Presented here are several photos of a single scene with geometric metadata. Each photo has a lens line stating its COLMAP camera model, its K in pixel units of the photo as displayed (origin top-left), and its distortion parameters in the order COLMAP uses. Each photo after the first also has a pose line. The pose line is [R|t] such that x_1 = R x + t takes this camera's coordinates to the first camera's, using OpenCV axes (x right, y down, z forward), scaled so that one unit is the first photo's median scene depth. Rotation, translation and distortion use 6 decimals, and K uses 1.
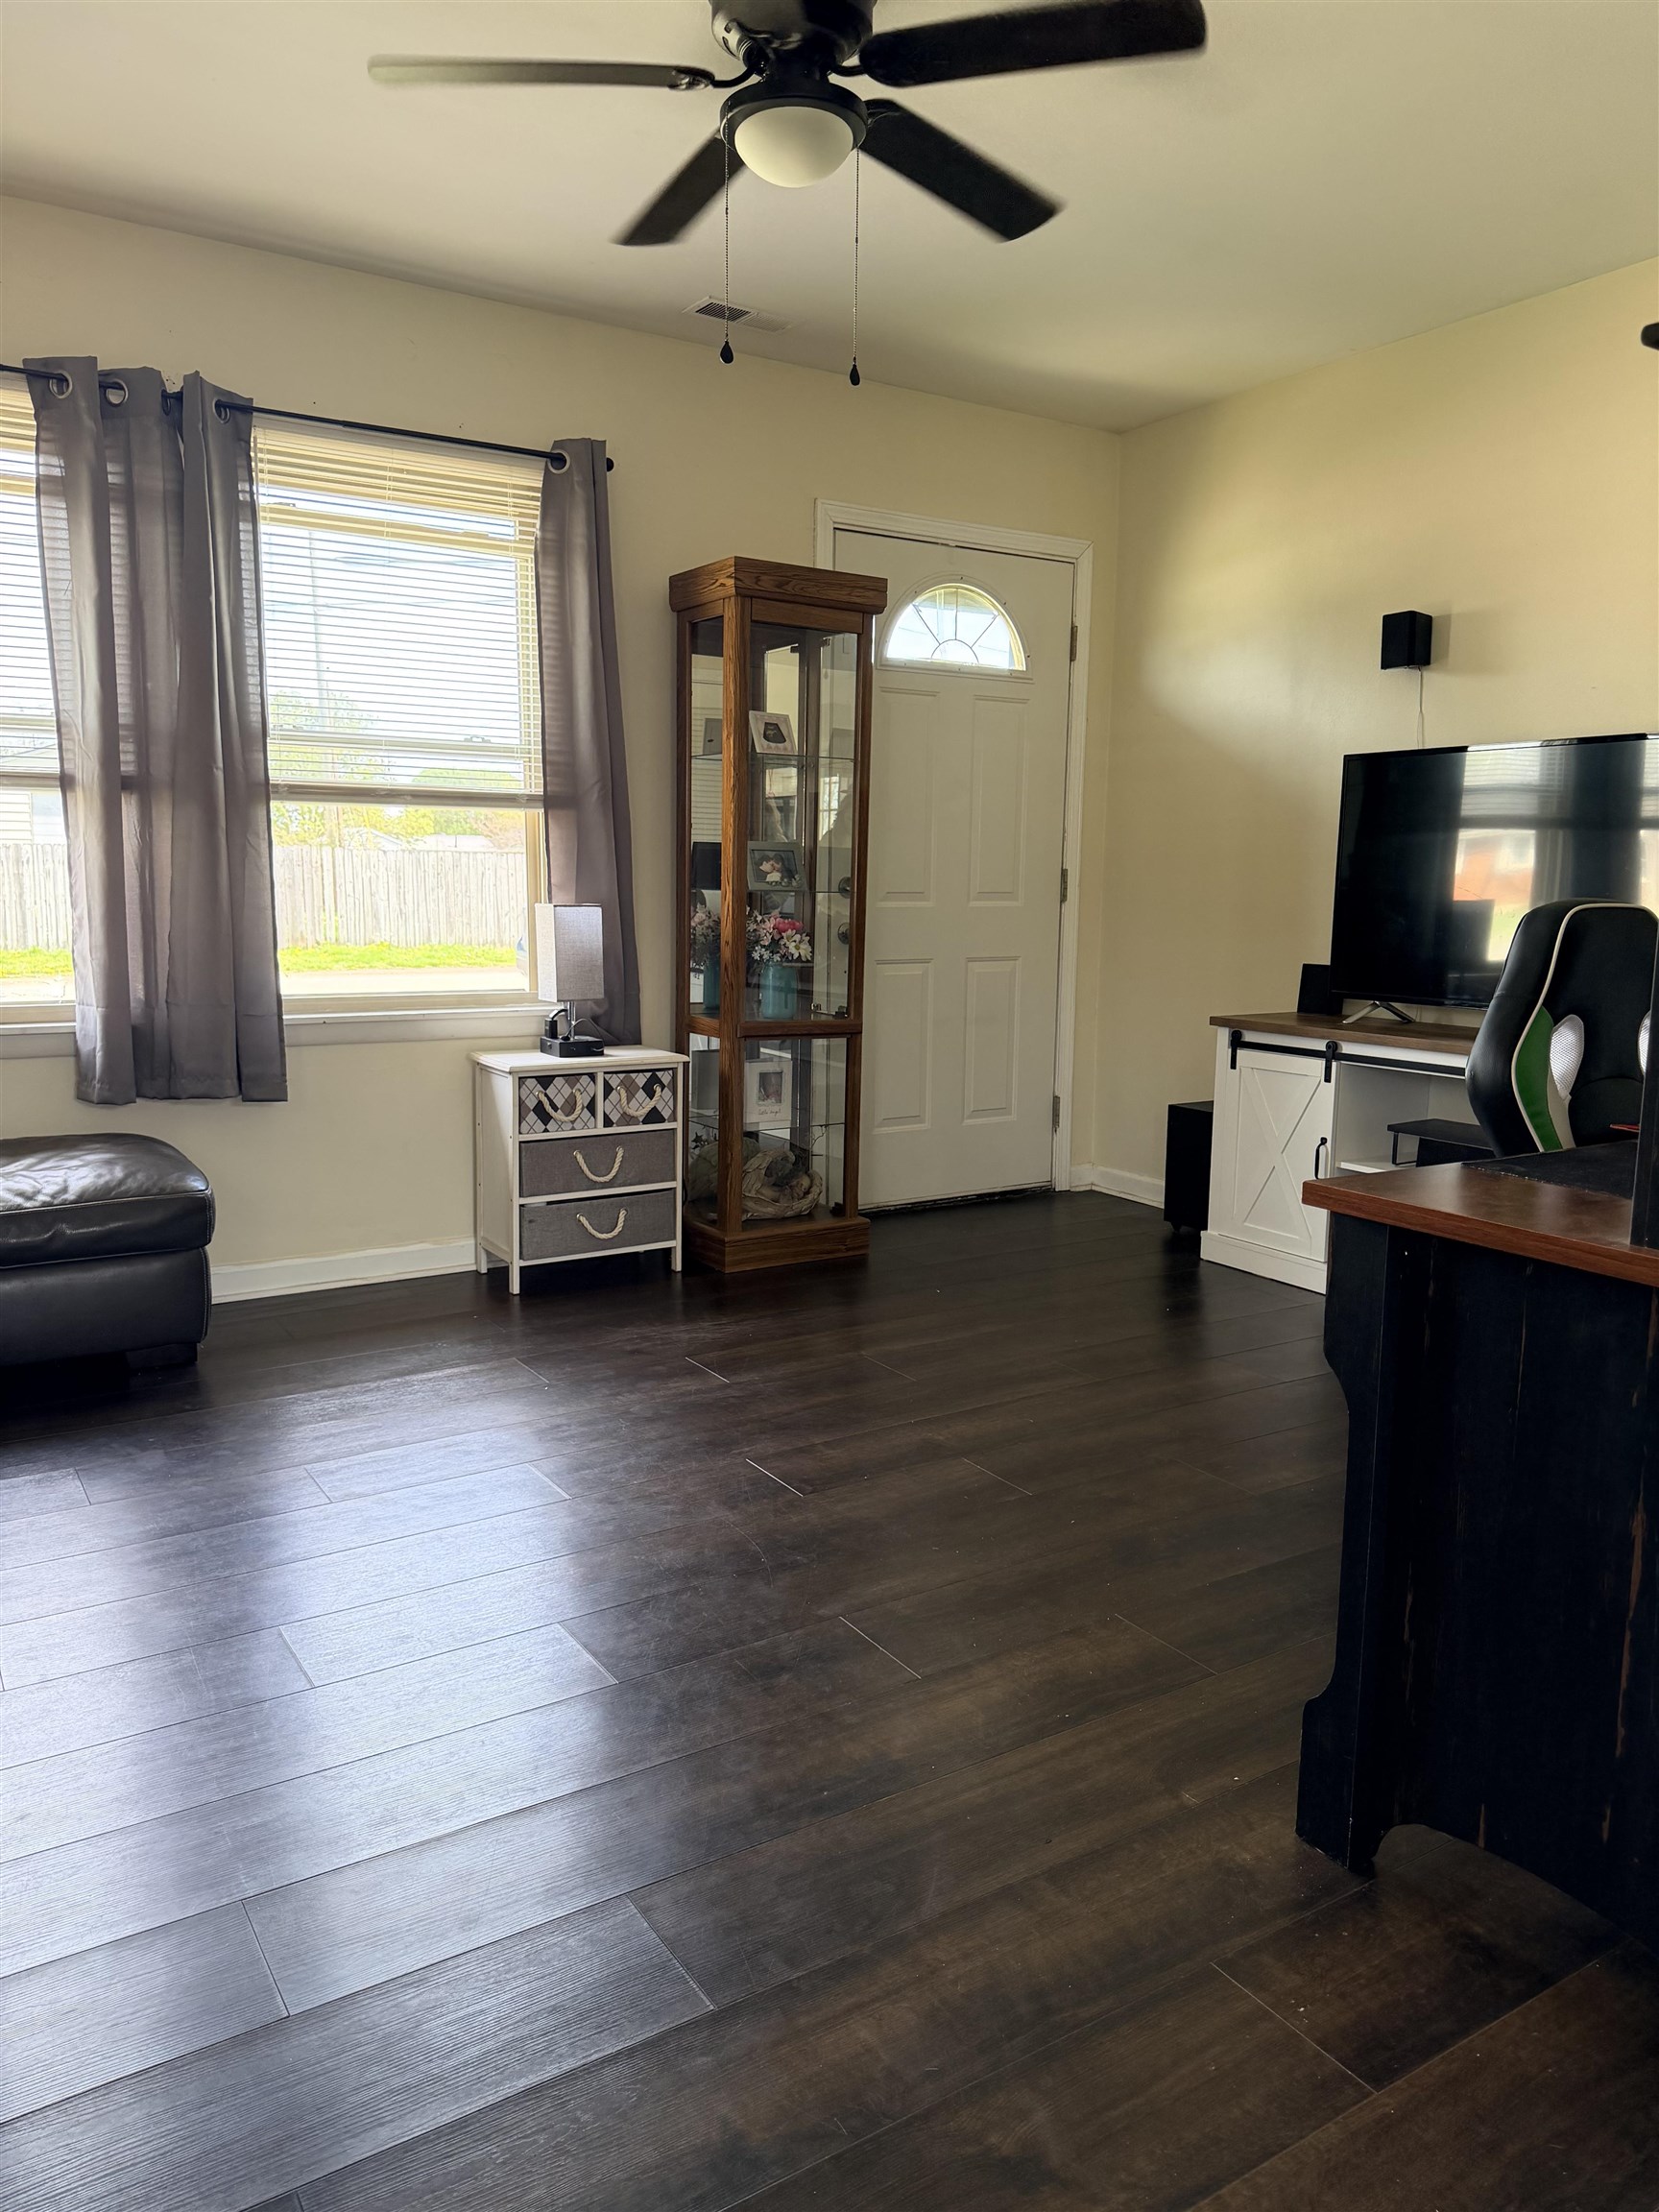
lens RADIAL K [[1587.2, 0, 827.0], [0, 1587.2, 1121.3], [0, 0, 1]] dist [0.092701, -0.123492]
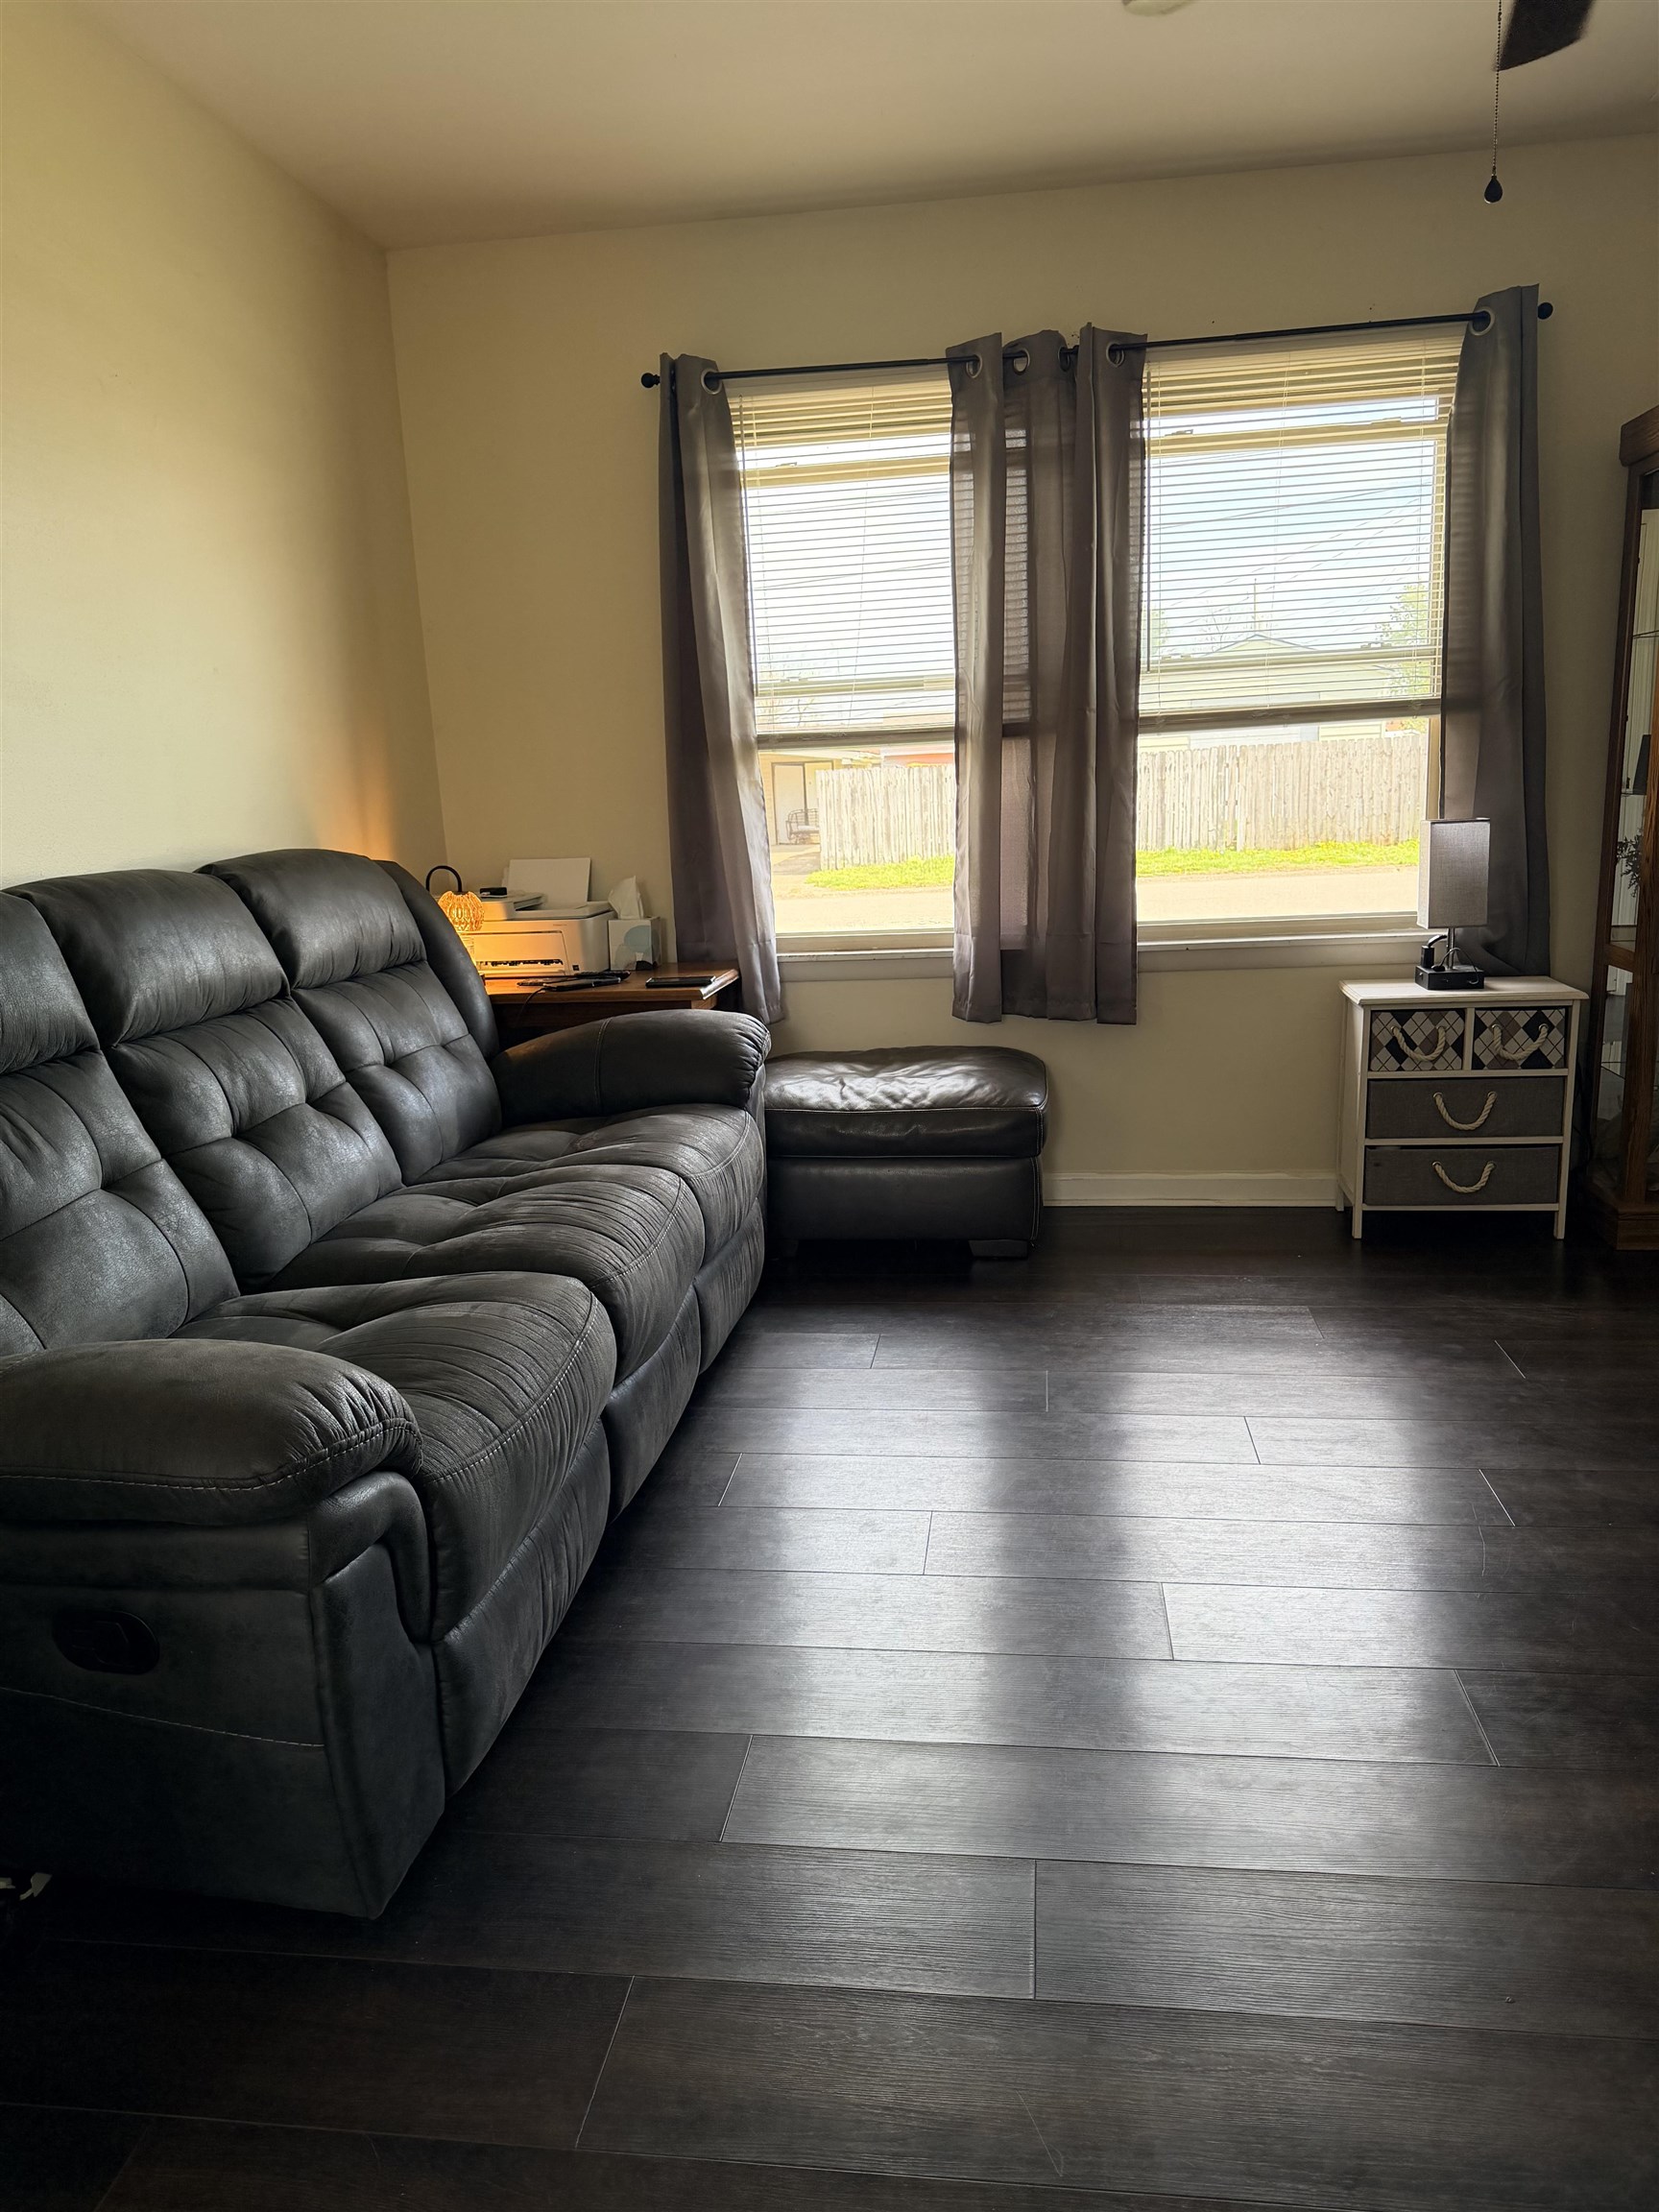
lens RADIAL K [[1607.9, 0, 877.4], [0, 1607.9, 1111.3], [0, 0, 1]] dist [0.111975, -0.227997]
pose [[0.755771, 0.092134, -0.648322, 0.221937], [-0.047475, 0.995156, 0.086080, -0.038971], [0.653113, -0.034277, 0.756485, 0.091286]]
